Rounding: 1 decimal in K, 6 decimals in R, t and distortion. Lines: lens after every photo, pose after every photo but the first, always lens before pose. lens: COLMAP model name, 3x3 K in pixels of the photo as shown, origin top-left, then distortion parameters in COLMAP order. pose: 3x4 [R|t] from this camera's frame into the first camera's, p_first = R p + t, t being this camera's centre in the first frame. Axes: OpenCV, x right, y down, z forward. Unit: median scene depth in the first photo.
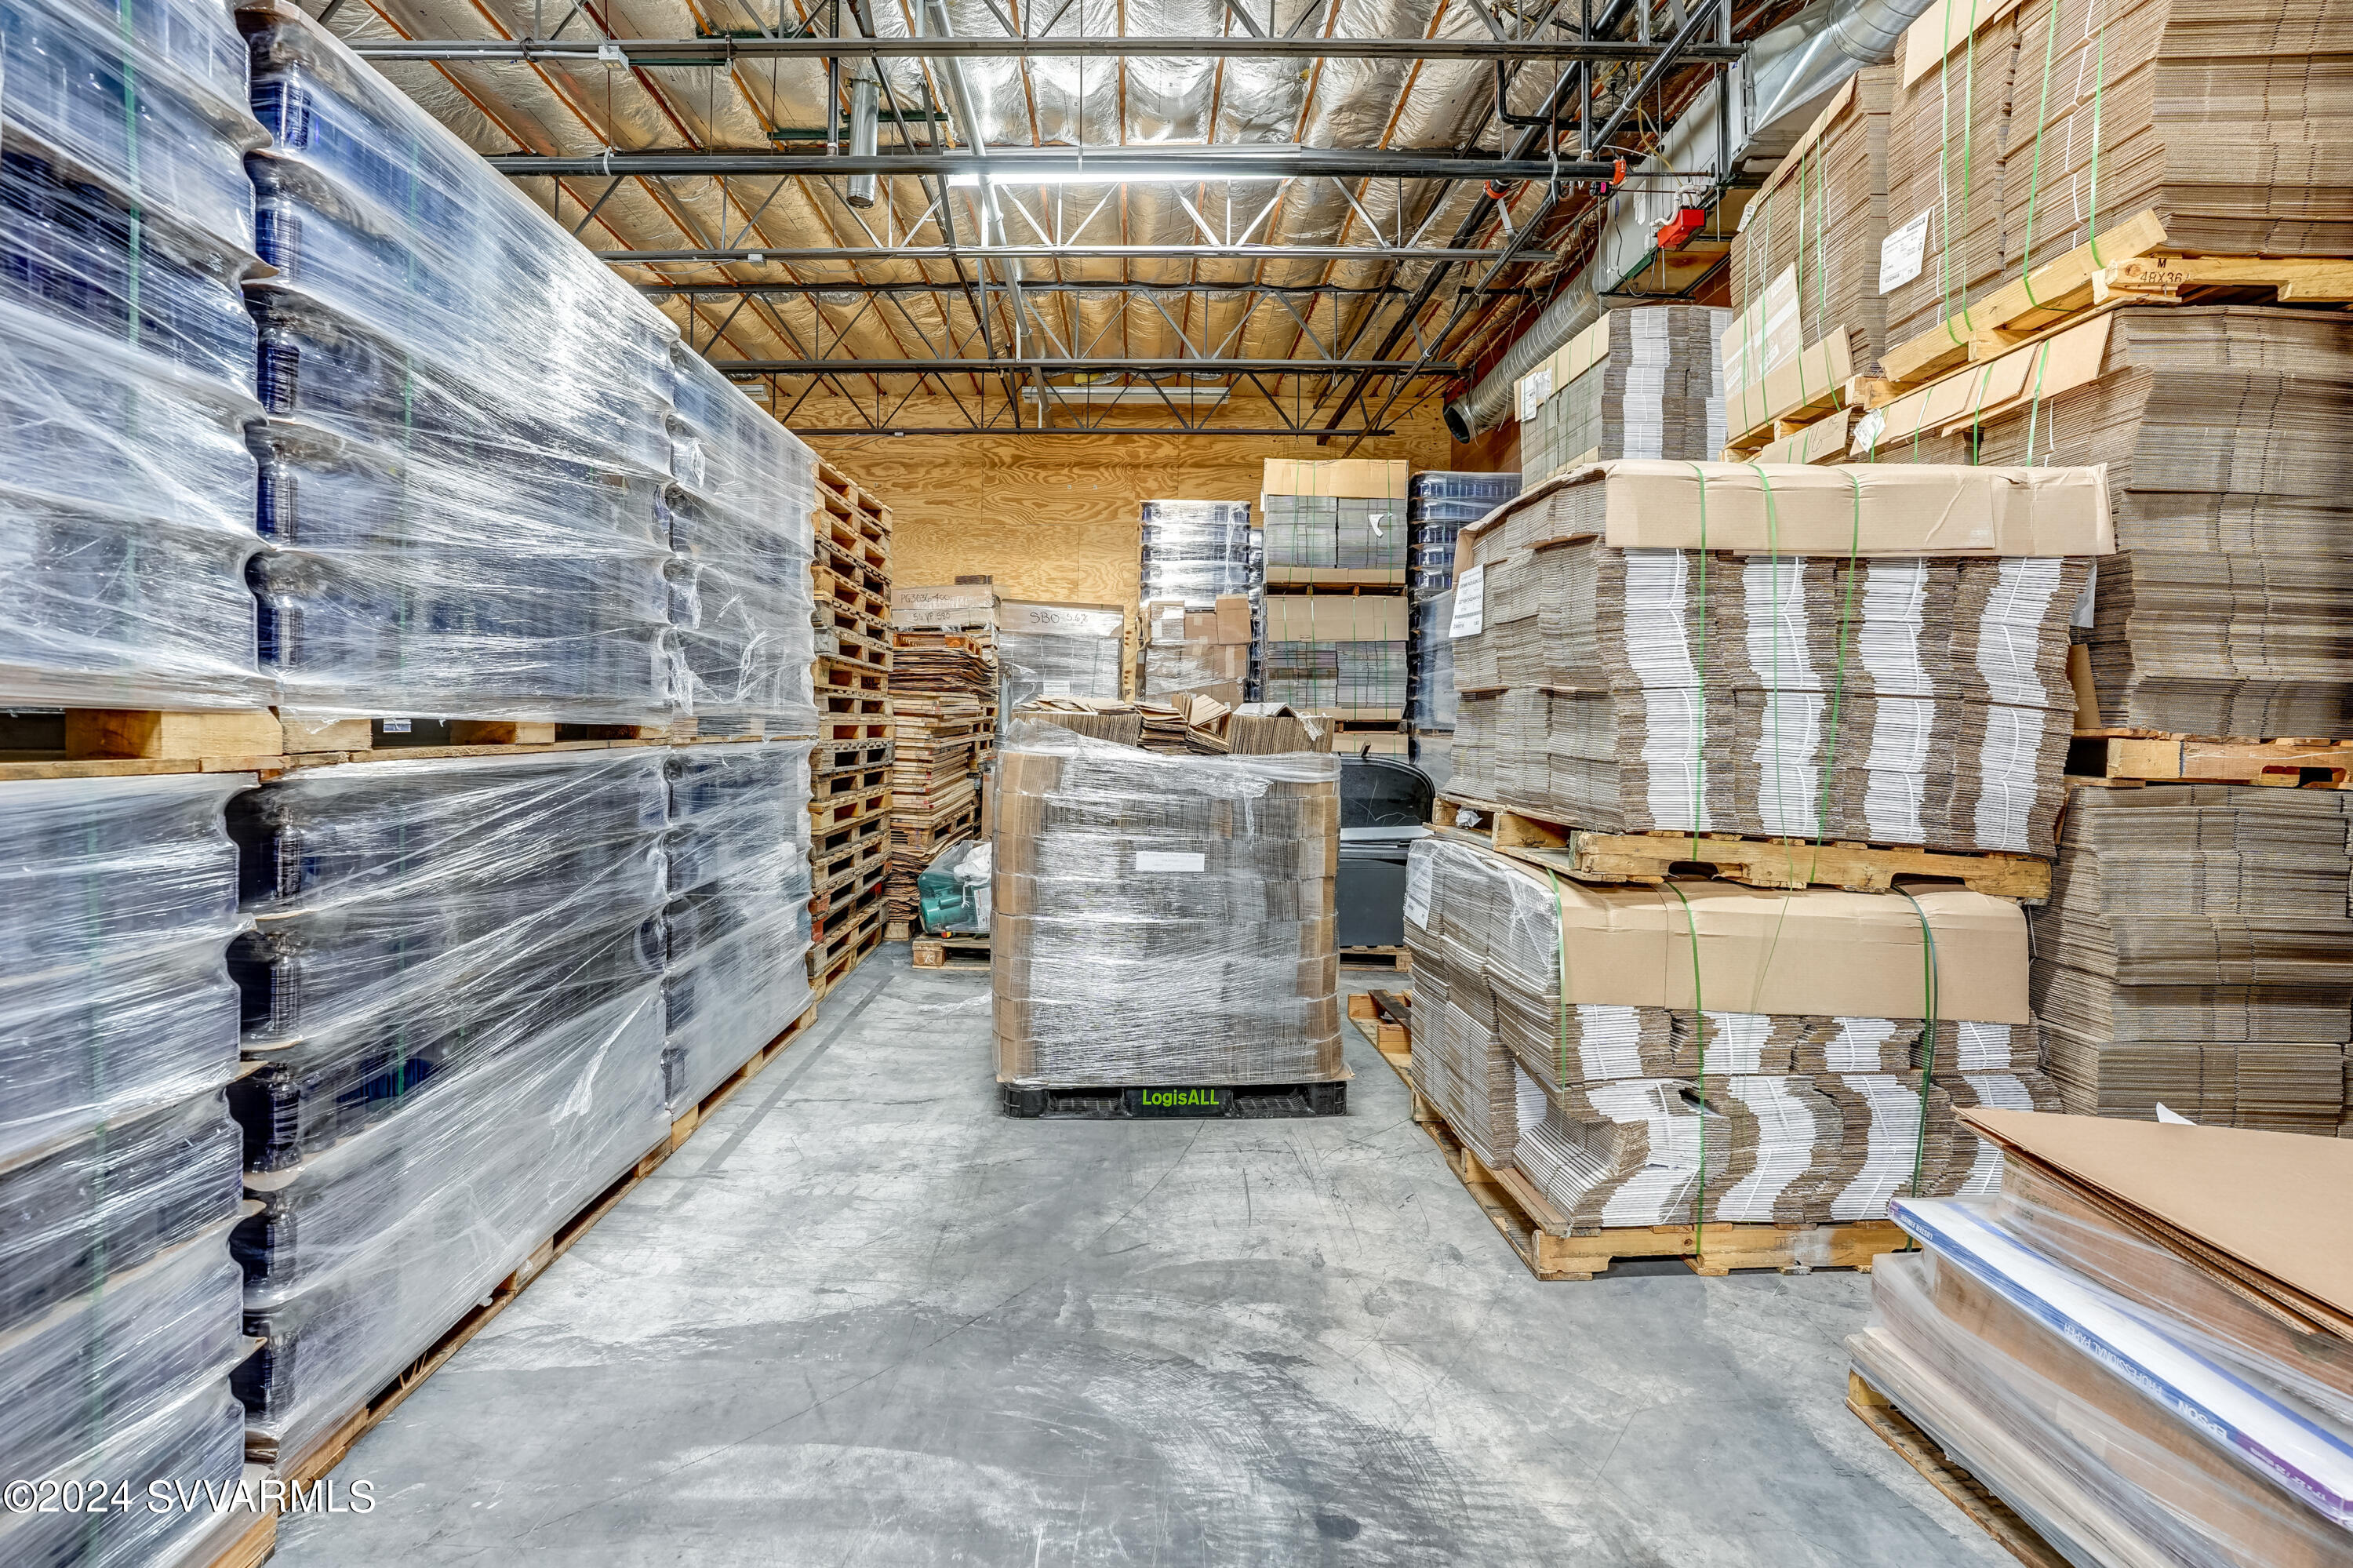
lens RADIAL K [[1133.3, 0, 1117.6], [0, 1133.3, 747.2], [0, 0, 1]] dist [0.000143, -0.000190]
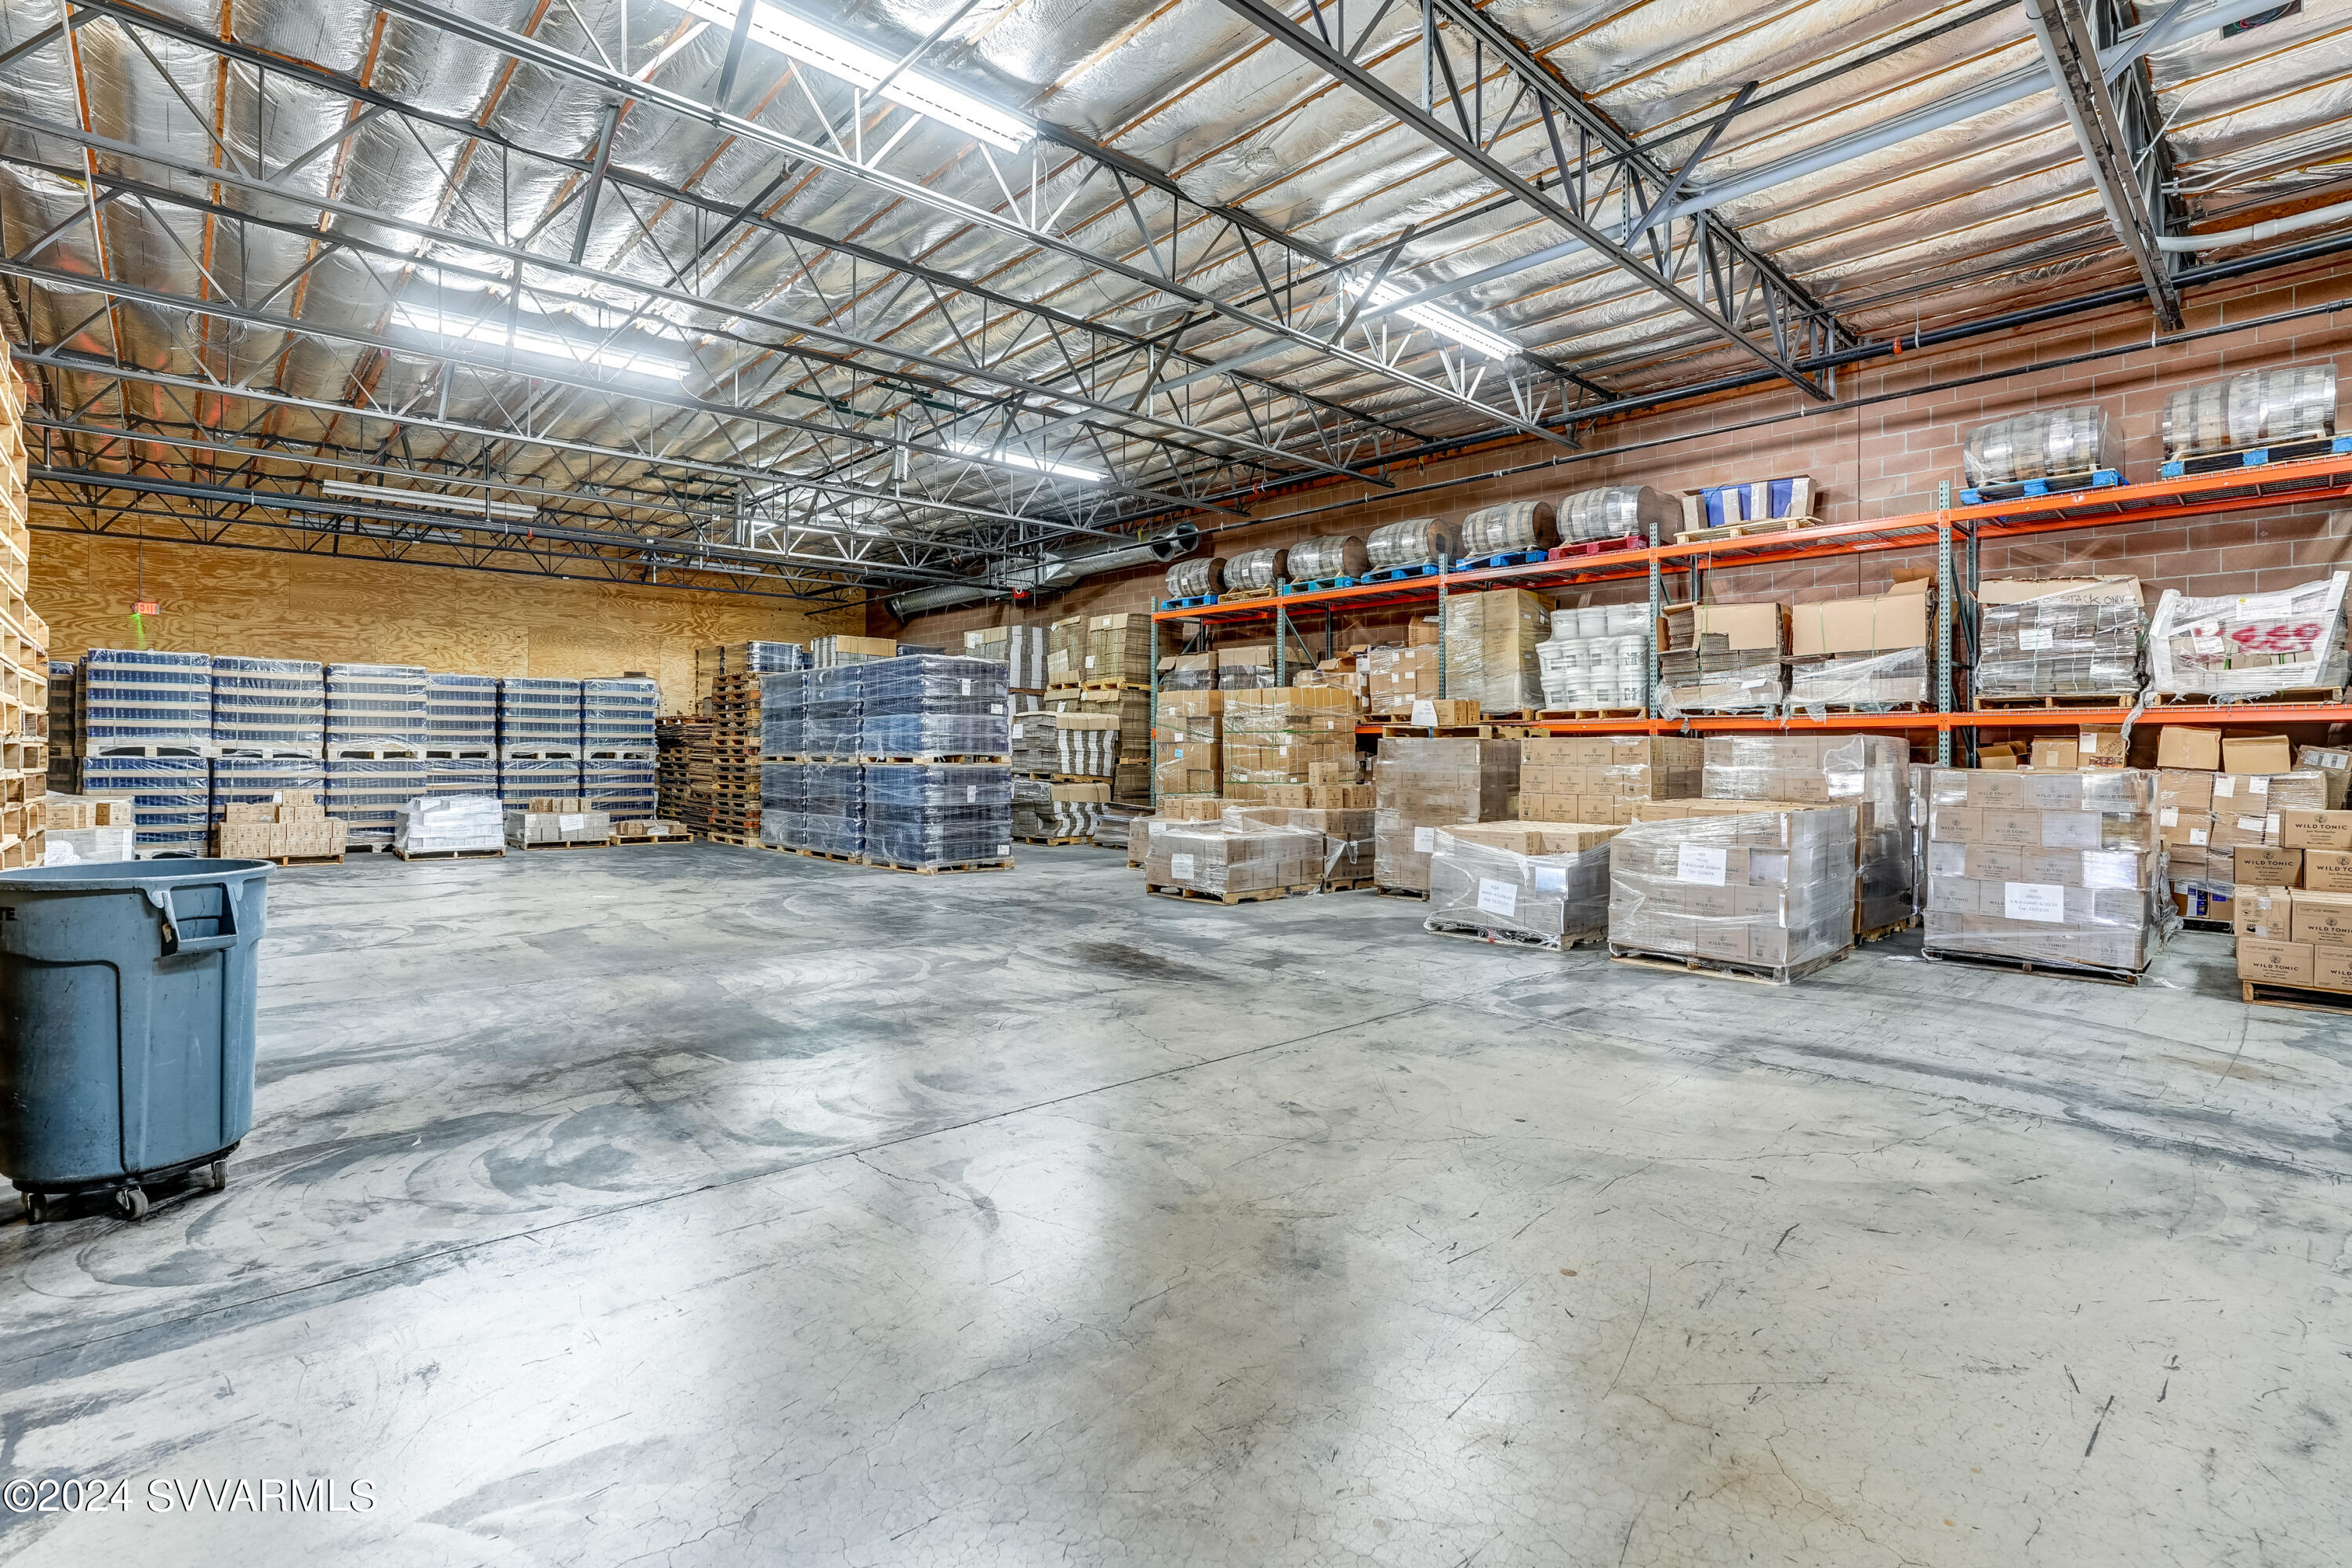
lens RADIAL K [[1068.8, 0, 1195.4], [0, 1068.8, 755.8], [0, 0, 1]] dist [-0.049010, 0.023968]
pose [[0.736646, -0.005218, 0.676259, -2.193343], [0.018010, 0.999767, -0.011903, 0.043051], [-0.676039, 0.020948, 0.736568, -2.833349]]
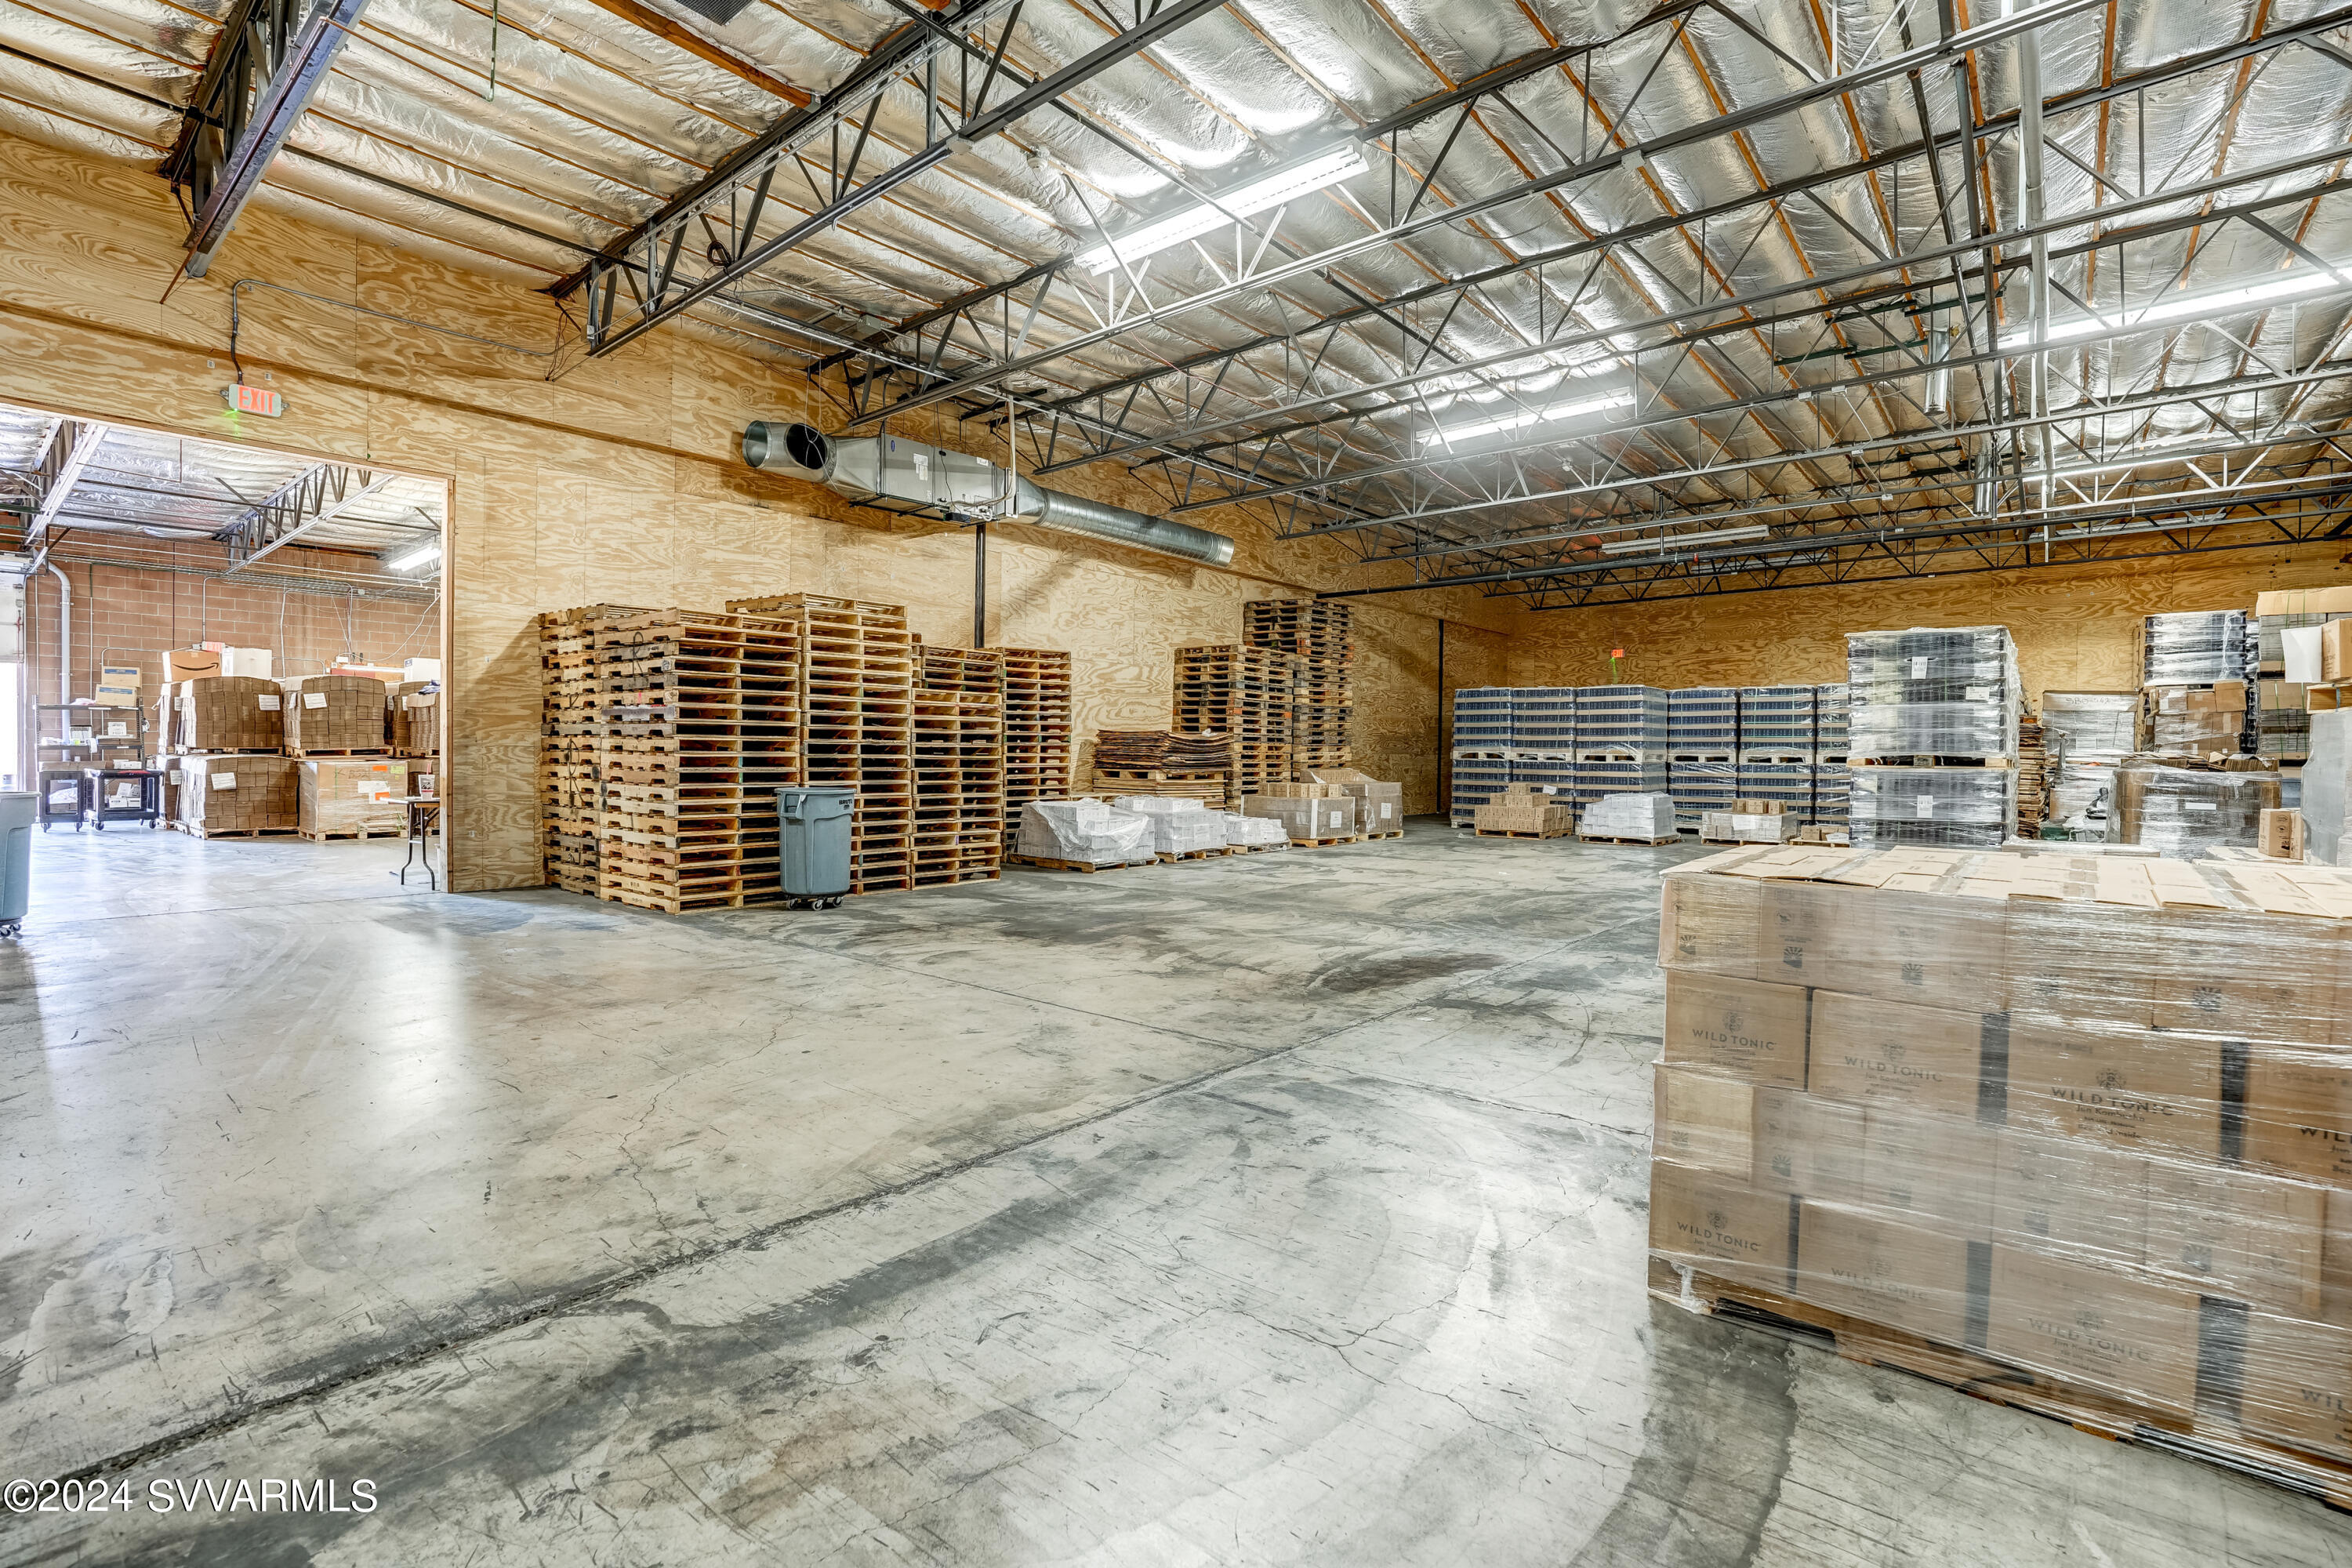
lens RADIAL K [[1068.8, 0, 1195.4], [0, 1068.8, 755.8], [0, 0, 1]] dist [-0.049010, 0.023968]
pose [[0.776206, -0.003270, -0.630471, -0.289051], [-0.015688, 0.999577, -0.024499, 0.076459], [0.630284, 0.028907, 0.775826, -2.935534]]
